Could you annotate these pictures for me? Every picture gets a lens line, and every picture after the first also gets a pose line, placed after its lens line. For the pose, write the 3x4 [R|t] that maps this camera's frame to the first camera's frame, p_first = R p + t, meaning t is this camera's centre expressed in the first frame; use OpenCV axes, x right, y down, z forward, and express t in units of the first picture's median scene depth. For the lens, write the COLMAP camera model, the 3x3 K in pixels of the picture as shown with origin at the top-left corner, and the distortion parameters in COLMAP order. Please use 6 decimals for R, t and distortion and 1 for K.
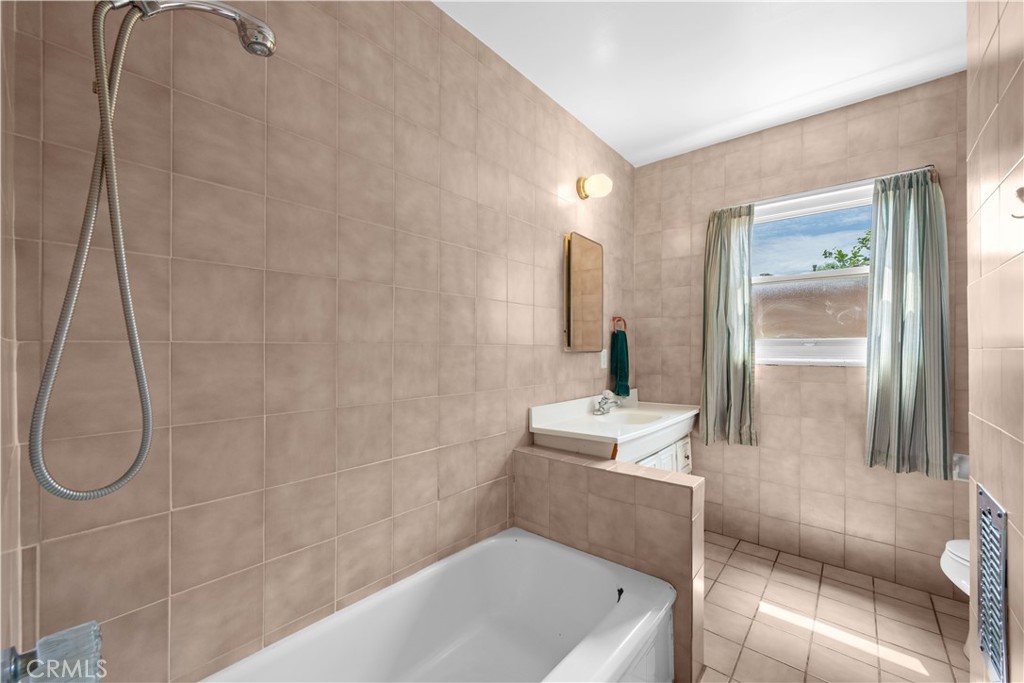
lens RADIAL K [[403.6, 0, 513.3], [0, 403.6, 346.2], [0, 0, 1]] dist [-0.001568, -0.000592]
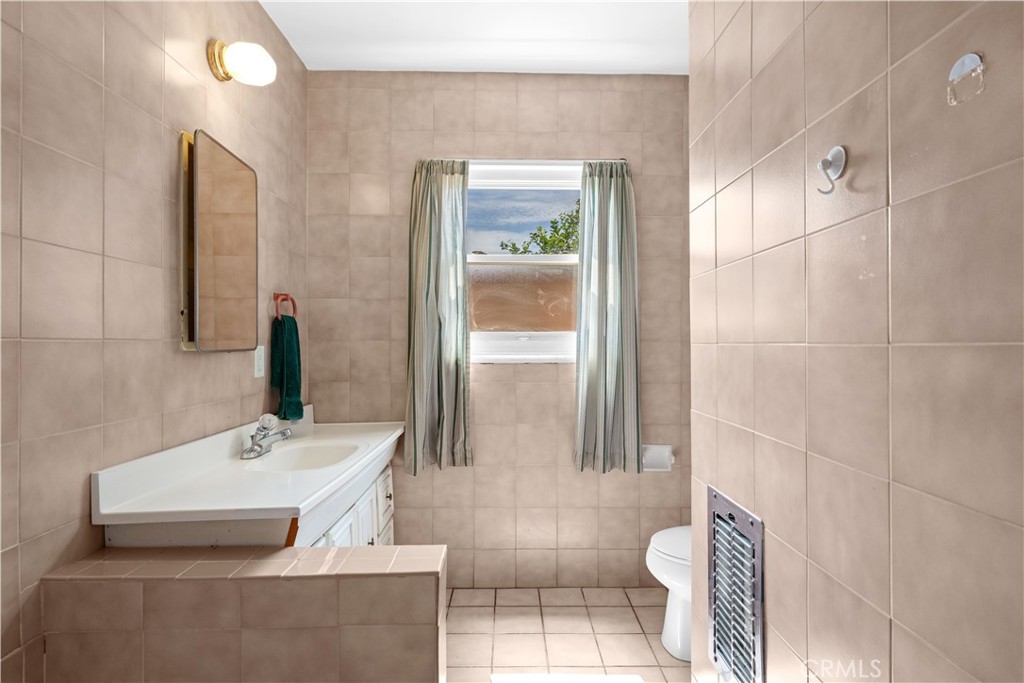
lens RADIAL K [[484.4, 0, 515.5], [0, 484.4, 341.8], [0, 0, 1]] dist [0.001030, 0.000290]
pose [[0.739413, -0.003556, 0.673243, 0.023383], [0.000429, 0.999988, 0.004810, -0.002169], [-0.673252, -0.003267, 0.739406, 0.240424]]
